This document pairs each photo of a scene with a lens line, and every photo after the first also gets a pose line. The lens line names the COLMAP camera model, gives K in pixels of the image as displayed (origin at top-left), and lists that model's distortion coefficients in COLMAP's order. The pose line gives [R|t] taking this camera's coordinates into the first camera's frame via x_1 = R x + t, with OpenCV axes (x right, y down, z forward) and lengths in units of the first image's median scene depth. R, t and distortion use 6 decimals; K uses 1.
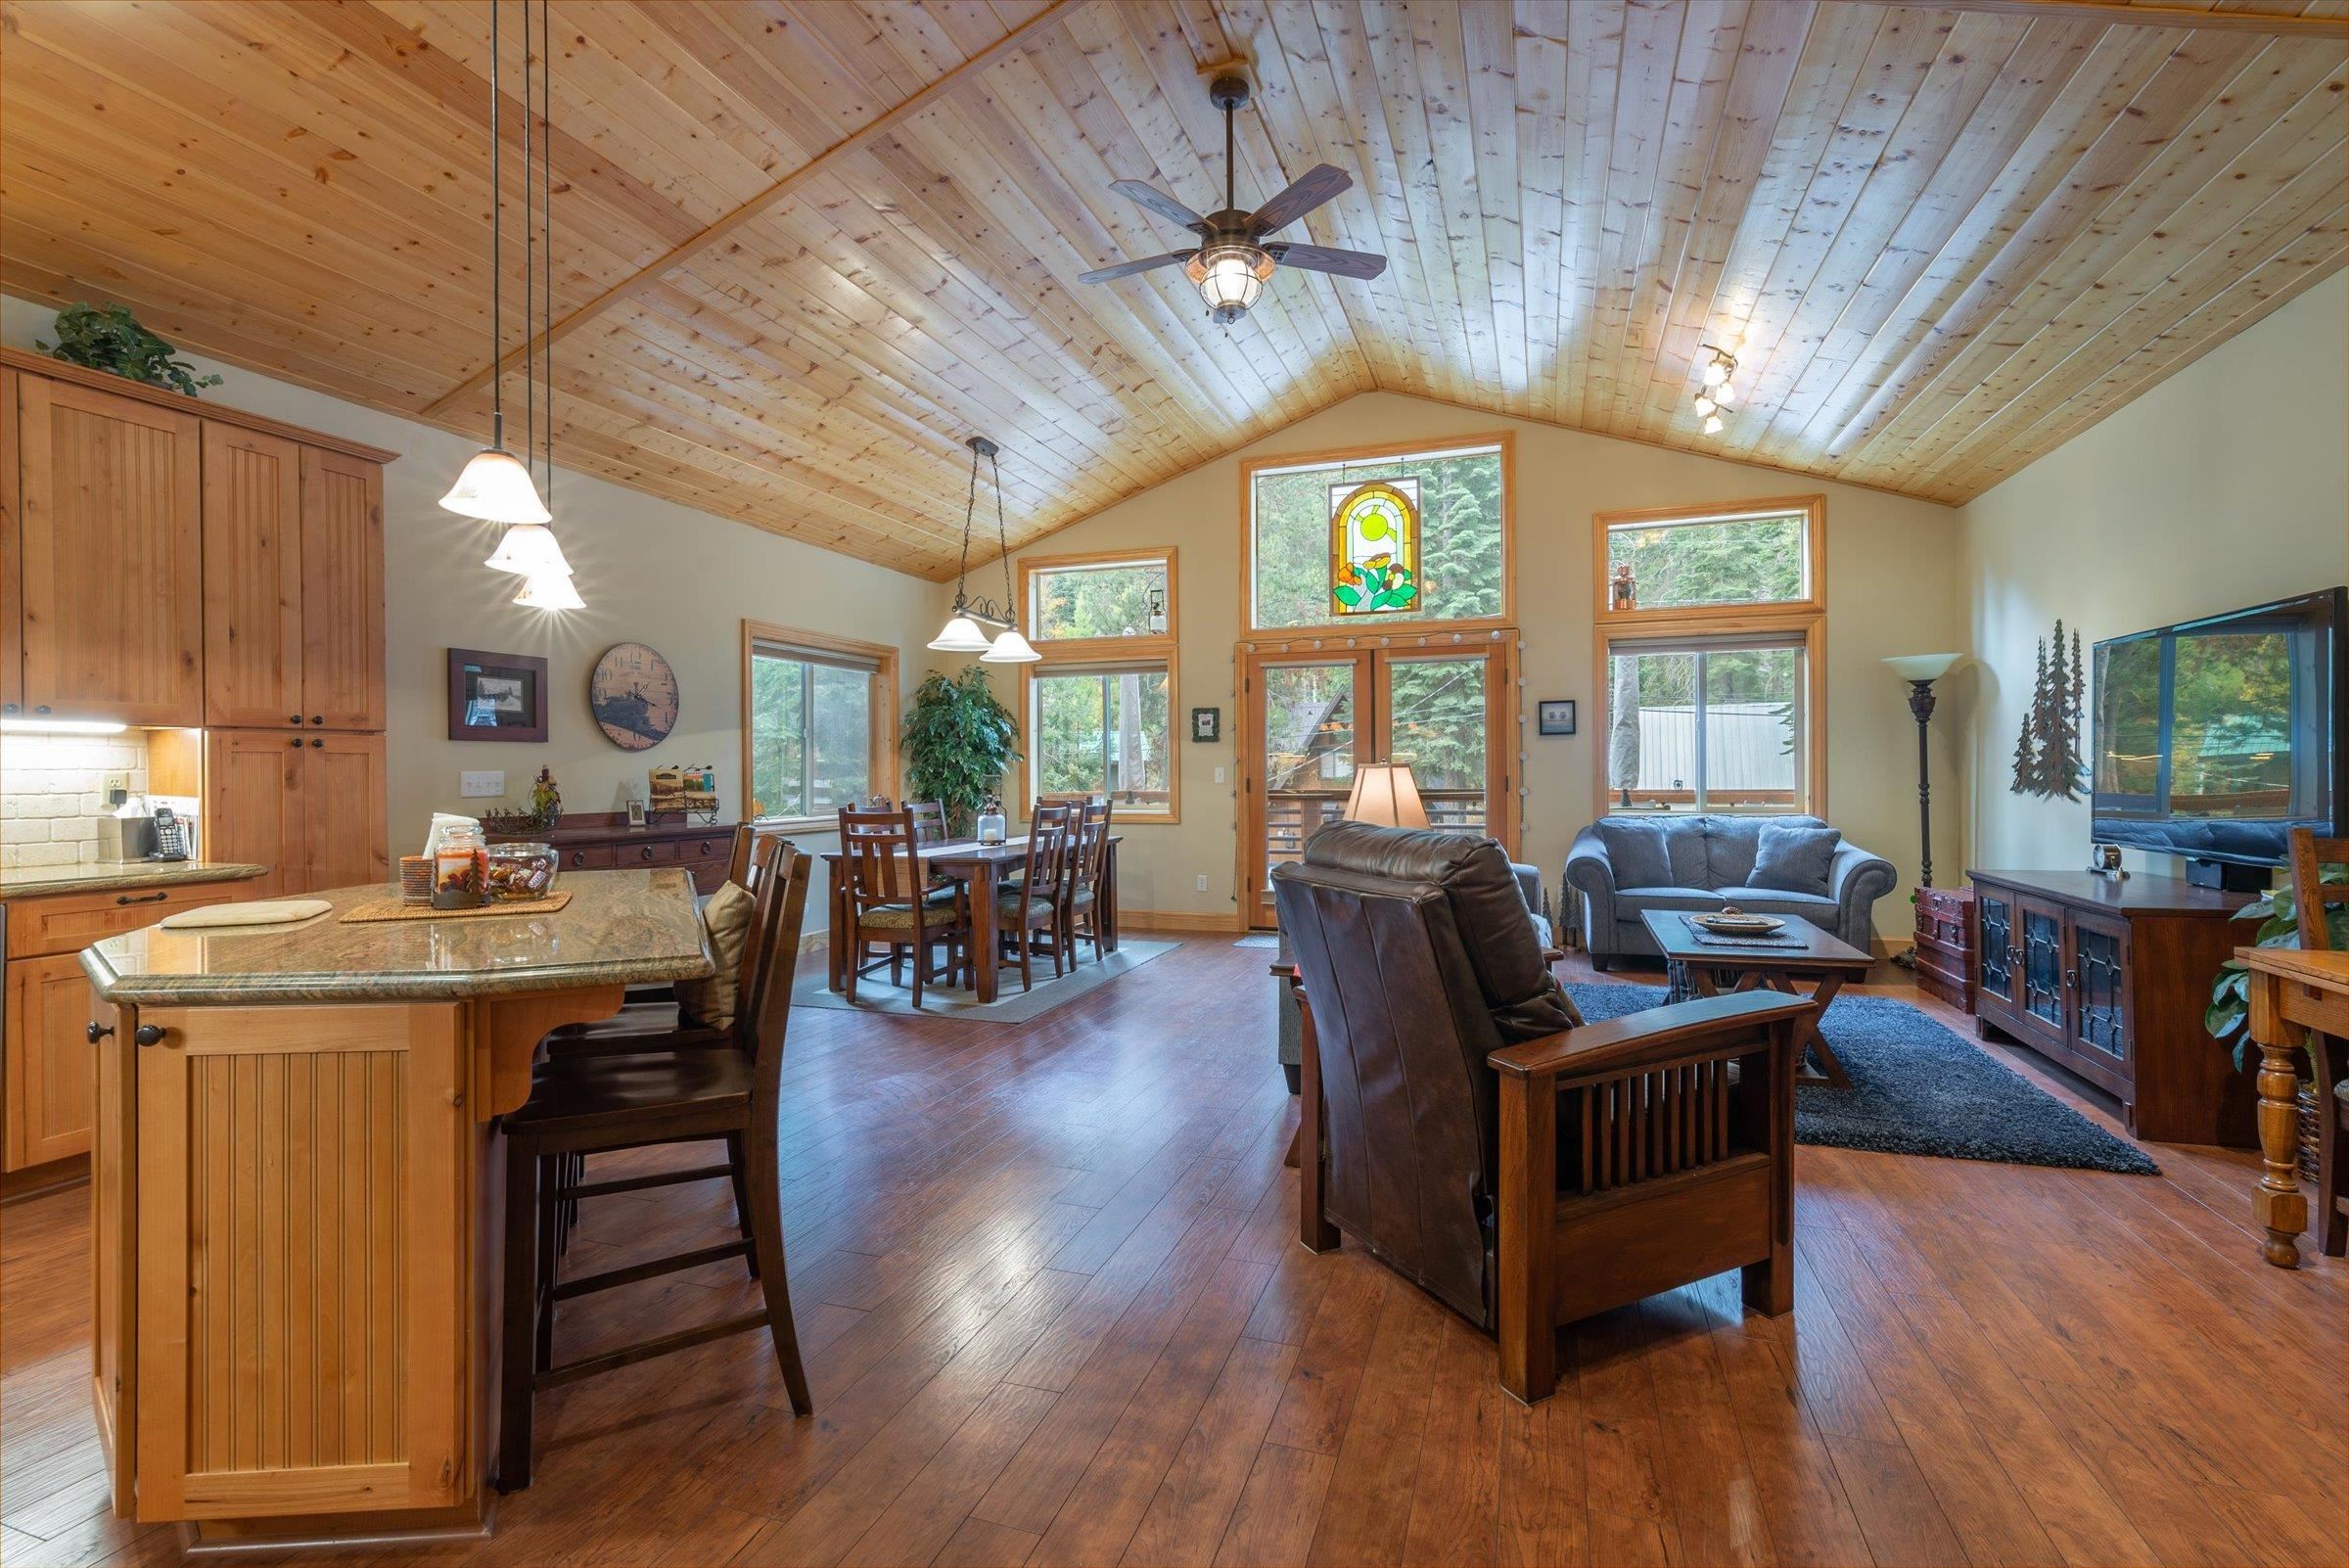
lens RADIAL K [[1062.0, 0, 1177.6], [0, 1062.0, 773.8], [0, 0, 1]] dist [0.007866, -0.003629]
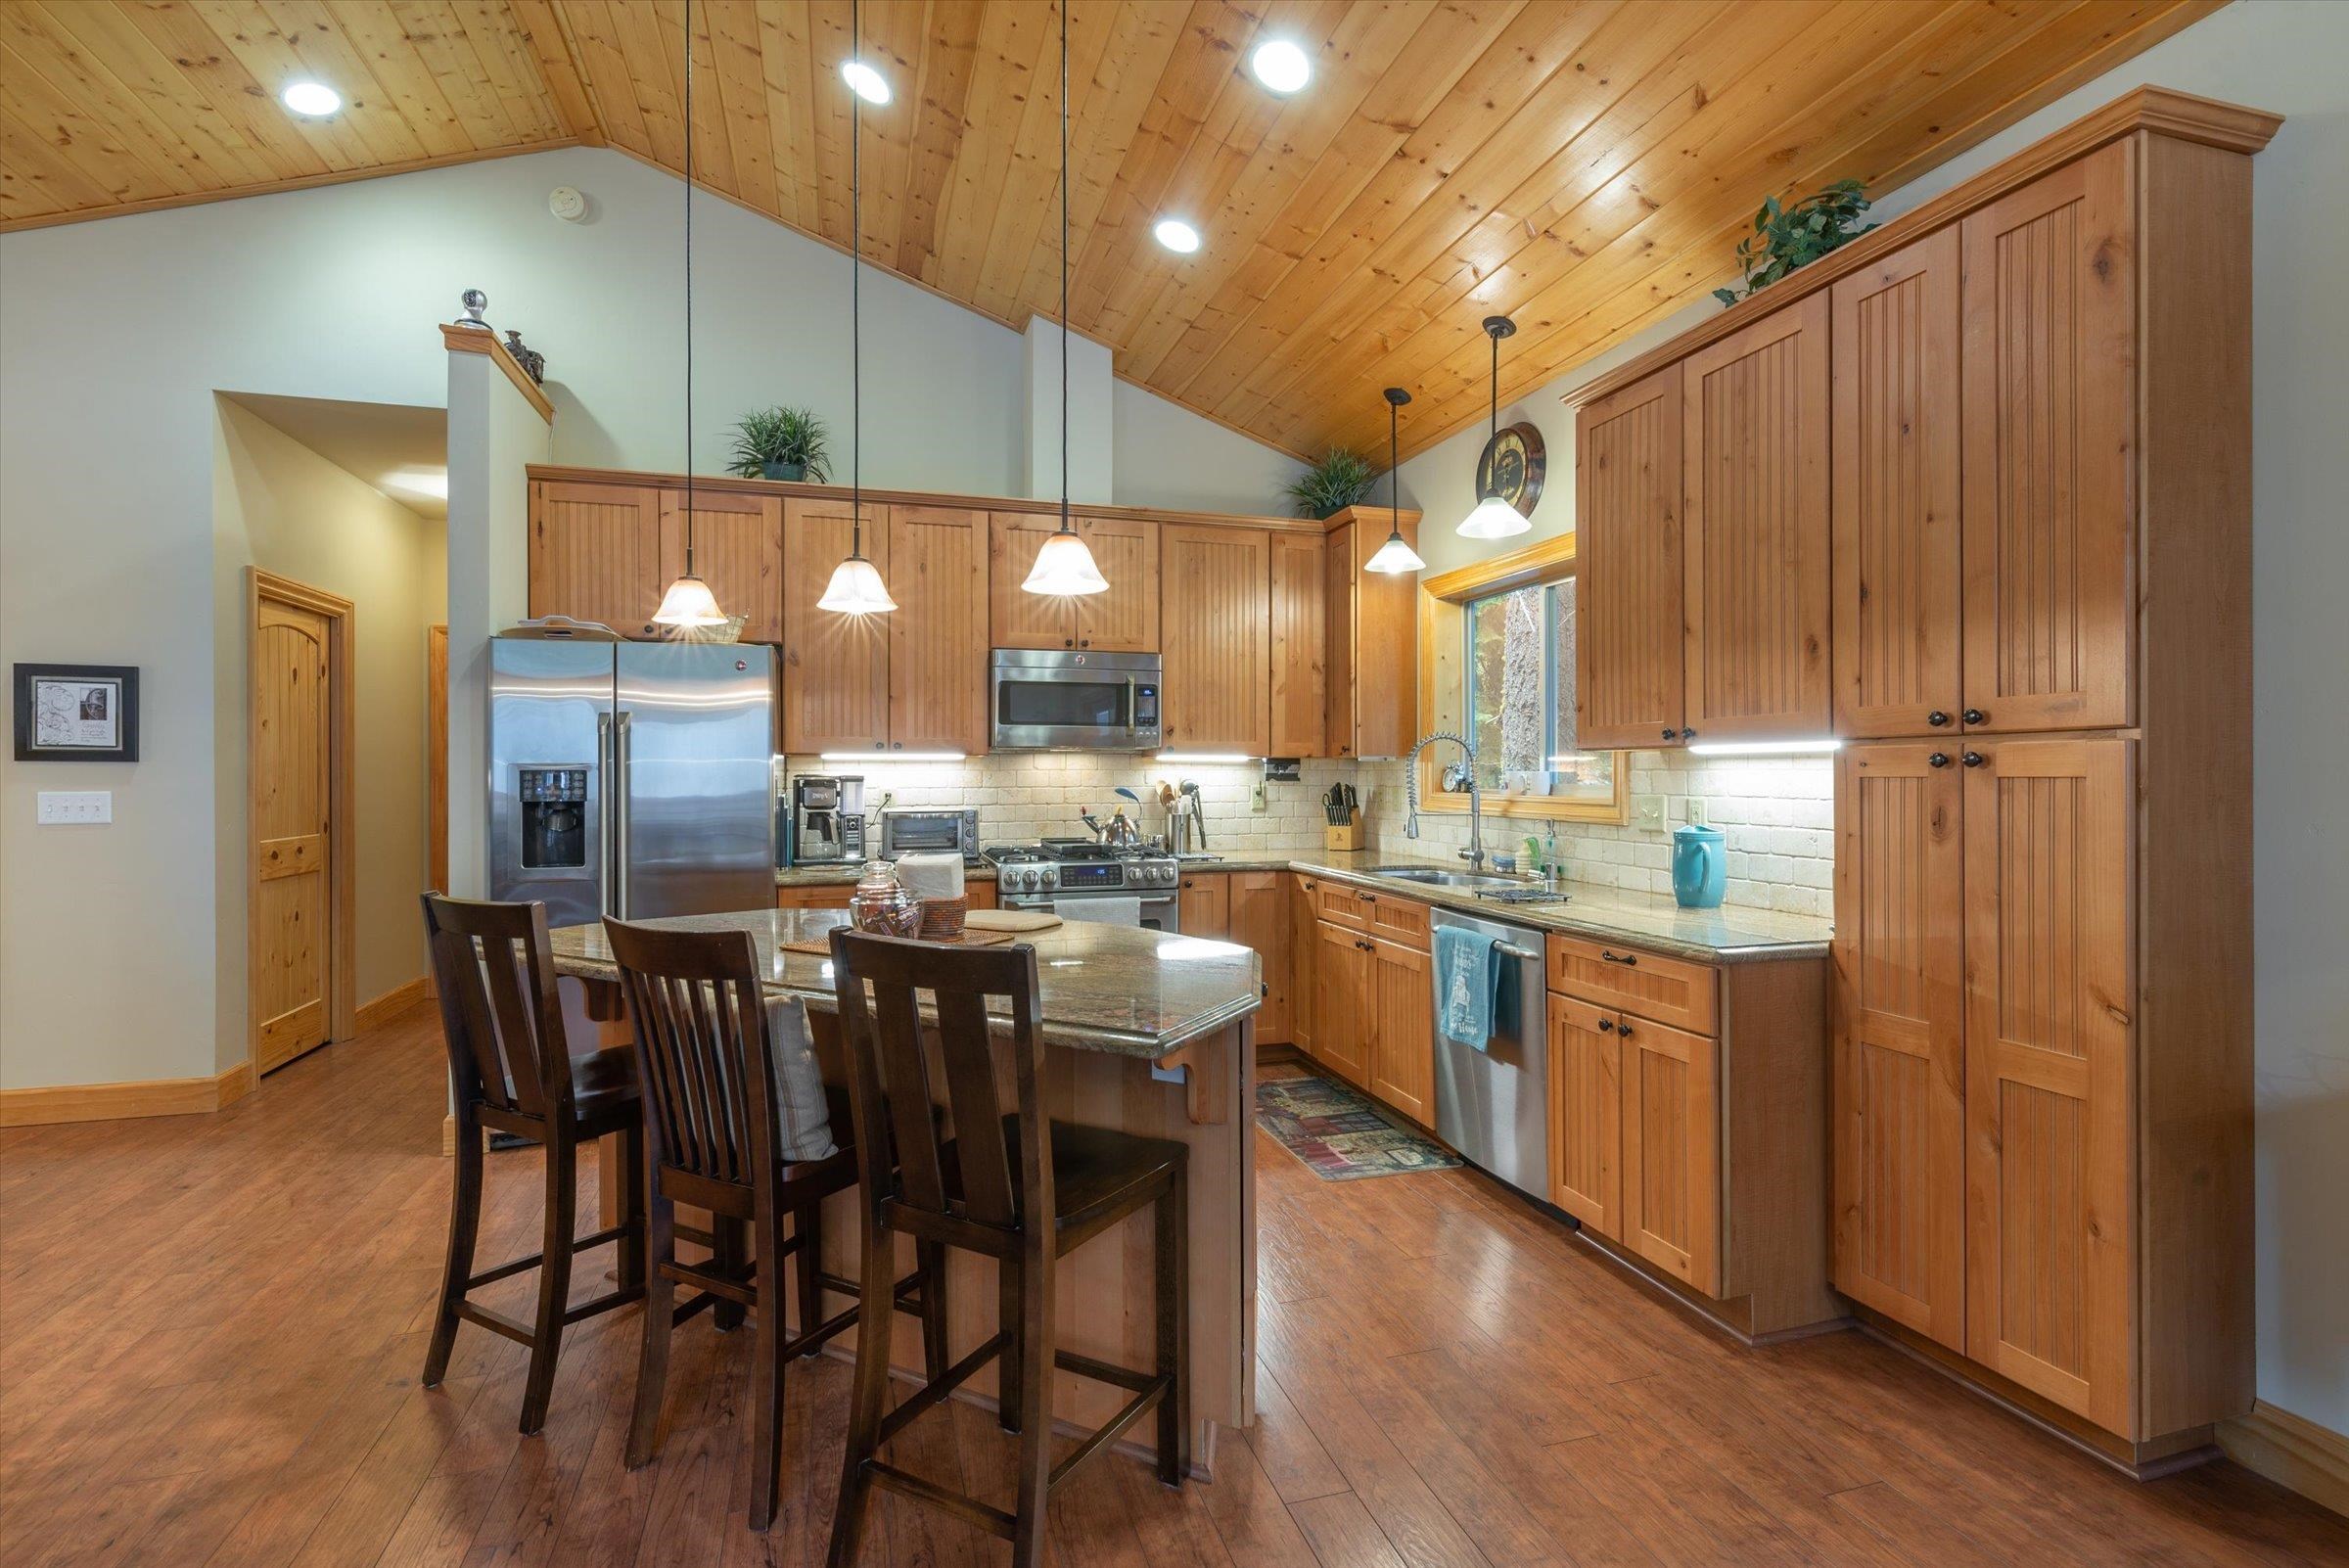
lens RADIAL K [[1080.6, 0, 1178.5], [0, 1080.6, 774.9], [0, 0, 1]] dist [0.003955, 0.000010]
pose [[-0.807662, 0.006843, -0.589606, -0.174957], [0.005241, 0.999976, 0.004427, -0.027733], [0.589623, 0.000485, -0.807679, 1.310414]]
